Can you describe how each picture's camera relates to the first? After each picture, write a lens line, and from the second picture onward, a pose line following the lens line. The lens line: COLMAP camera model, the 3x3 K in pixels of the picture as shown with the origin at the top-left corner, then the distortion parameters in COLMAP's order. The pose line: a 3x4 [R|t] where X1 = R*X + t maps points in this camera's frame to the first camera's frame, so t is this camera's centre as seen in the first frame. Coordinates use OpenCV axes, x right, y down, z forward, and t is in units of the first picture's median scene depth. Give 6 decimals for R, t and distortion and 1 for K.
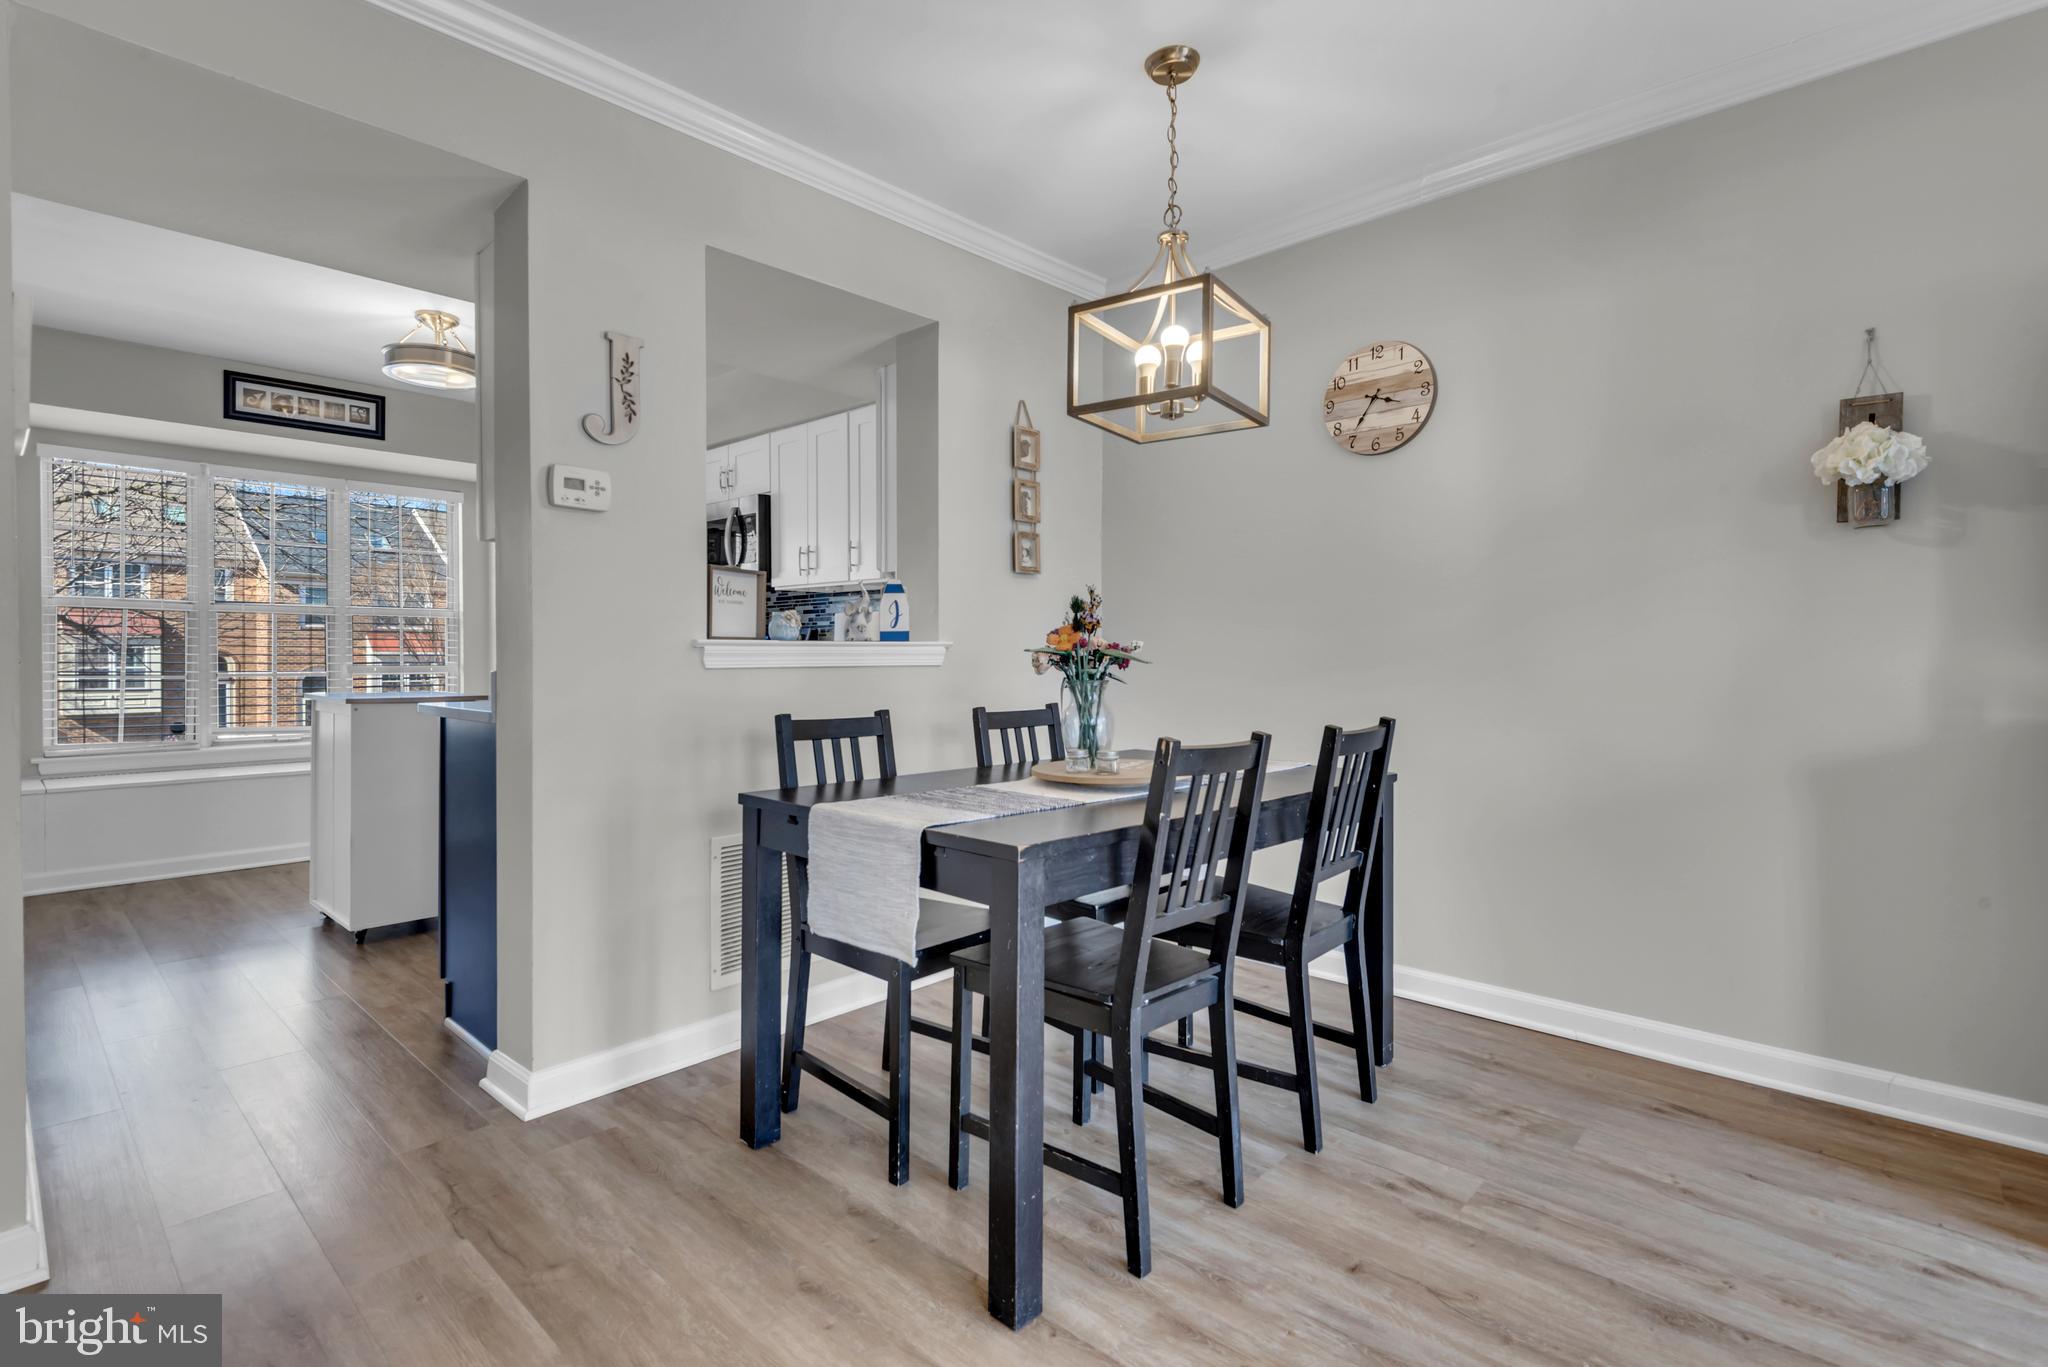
lens RADIAL K [[983.0, 0, 1031.8], [0, 983.0, 660.6], [0, 0, 1]] dist [0.023132, -0.000929]
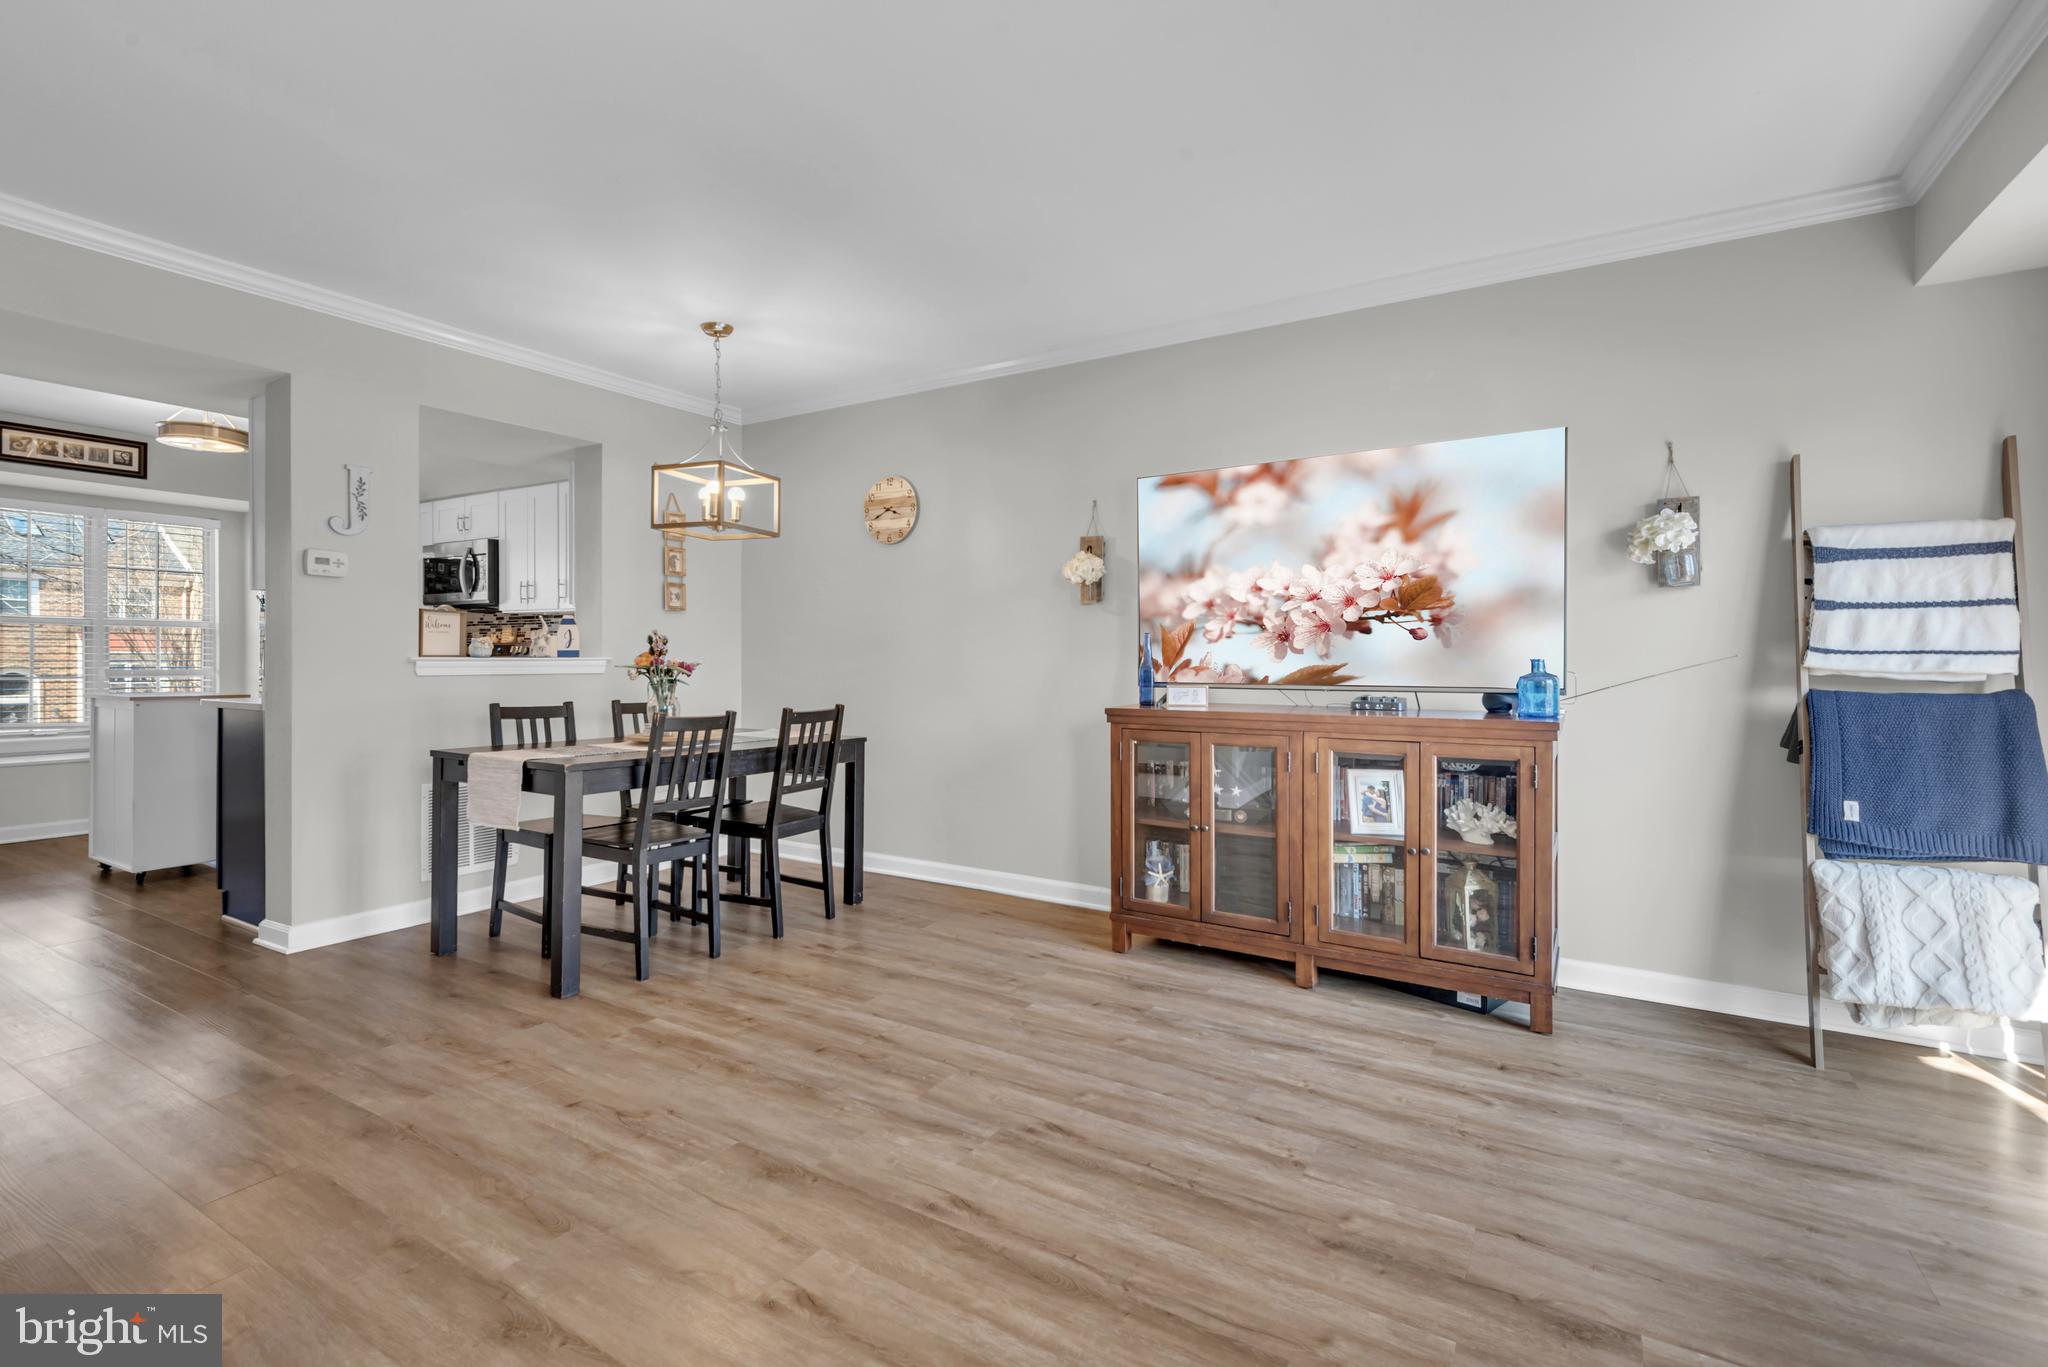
lens RADIAL K [[939.3, 0, 1026.8], [0, 939.3, 668.6], [0, 0, 1]] dist [0.034125, -0.015929]
pose [[0.980738, 0.005136, 0.195260, 0.322639], [-0.006144, 0.999971, 0.004557, -0.016083], [-0.195231, -0.005669, 0.980741, -0.667348]]
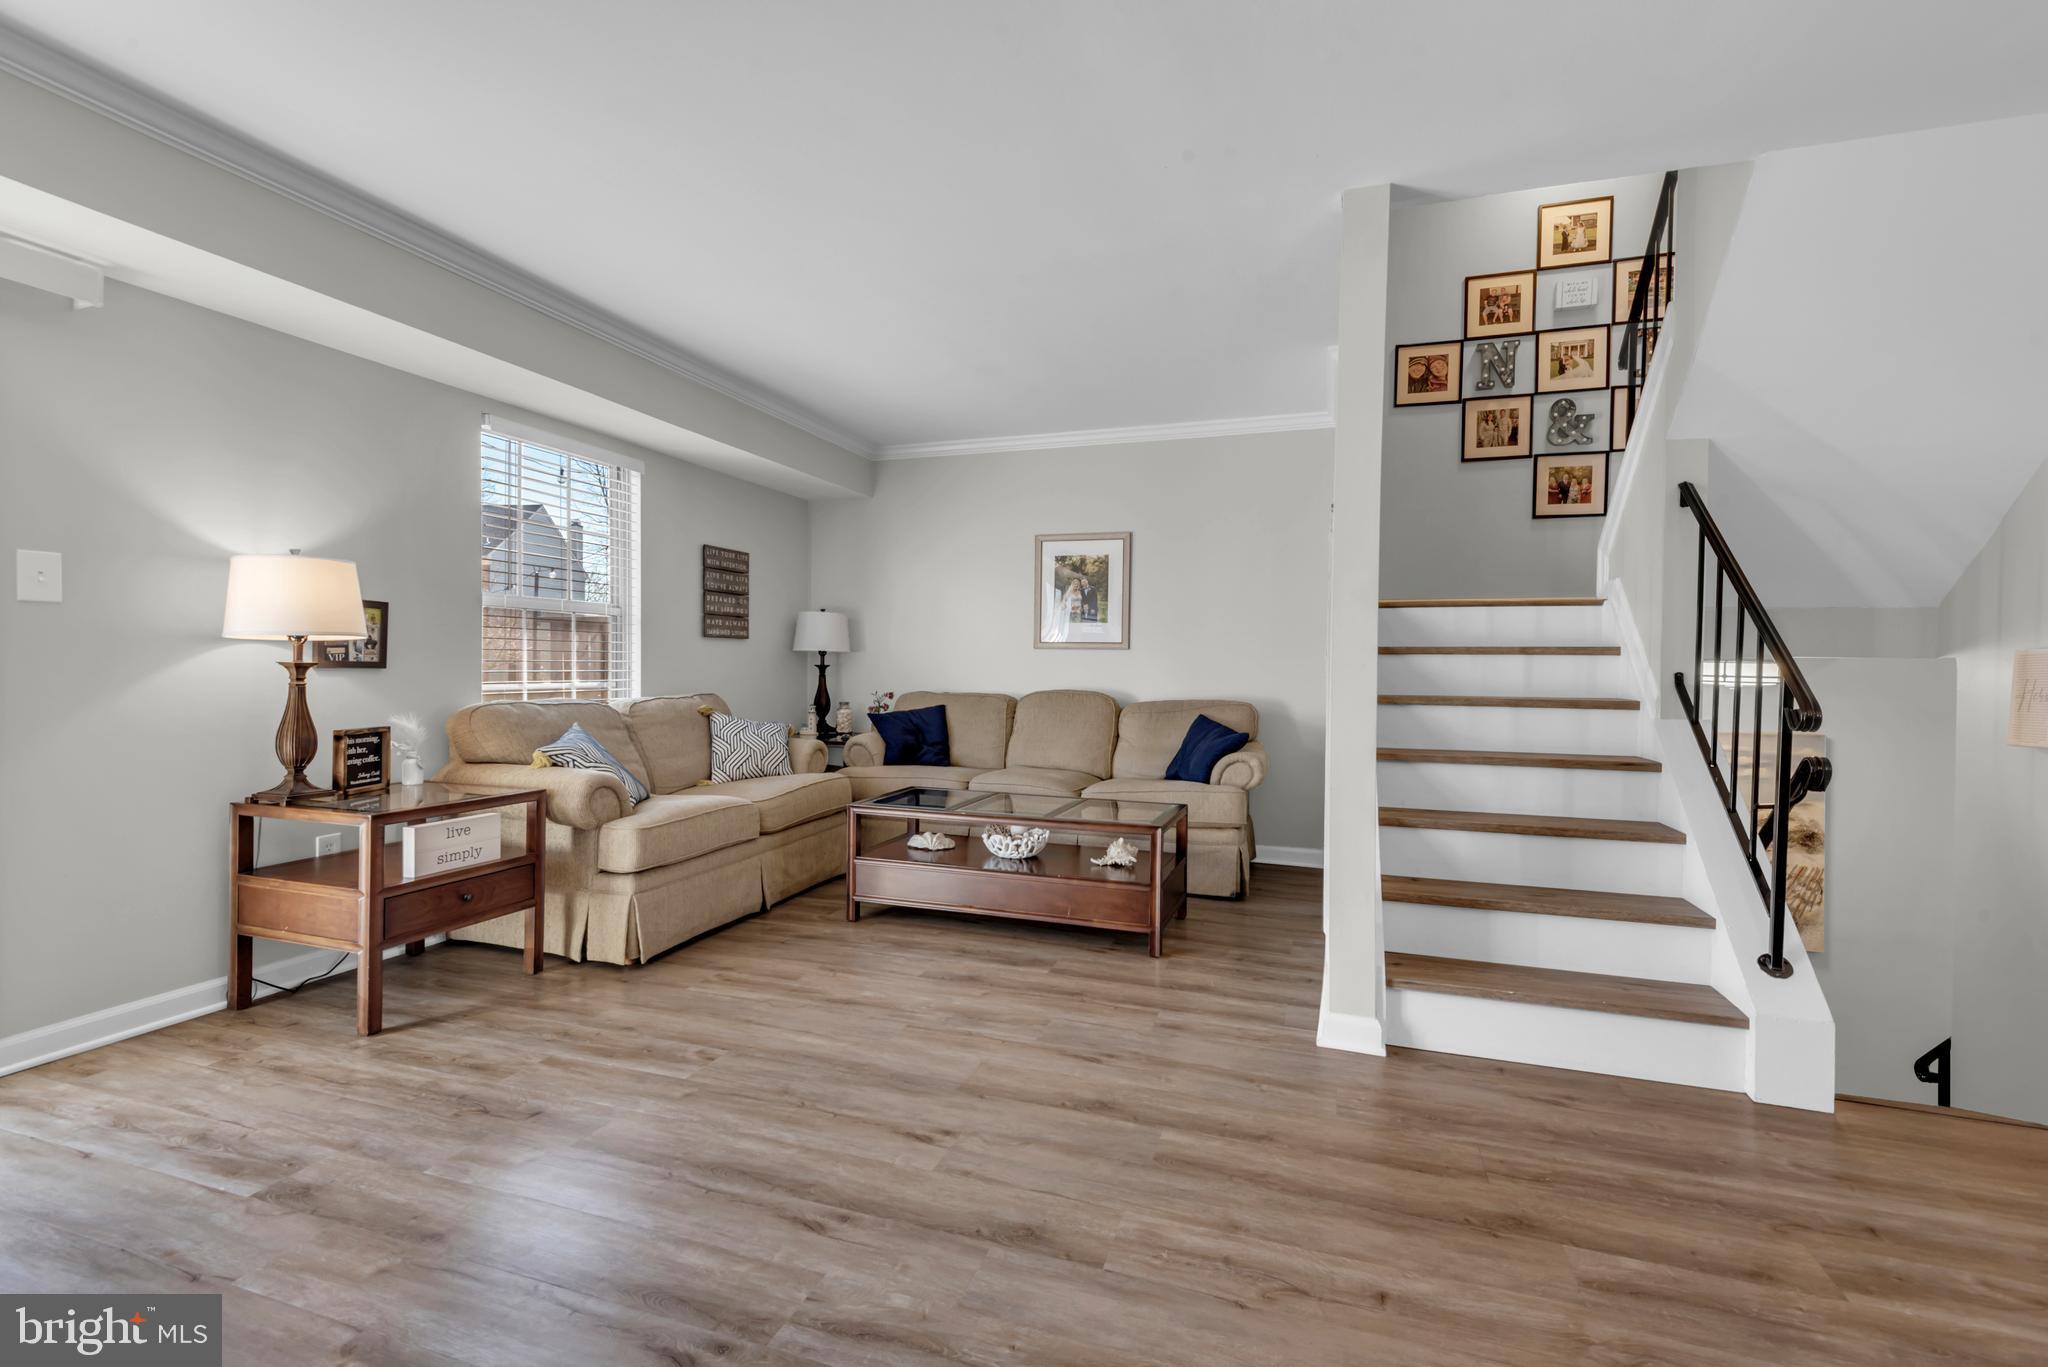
lens RADIAL K [[939.3, 0, 1026.8], [0, 939.3, 668.6], [0, 0, 1]] dist [0.034125, -0.015929]
pose [[-0.917758, -0.009763, -0.397020, 0.561979], [-0.015236, 0.999827, 0.010633, -0.028583], [0.396847, 0.015807, -0.917748, 0.789171]]
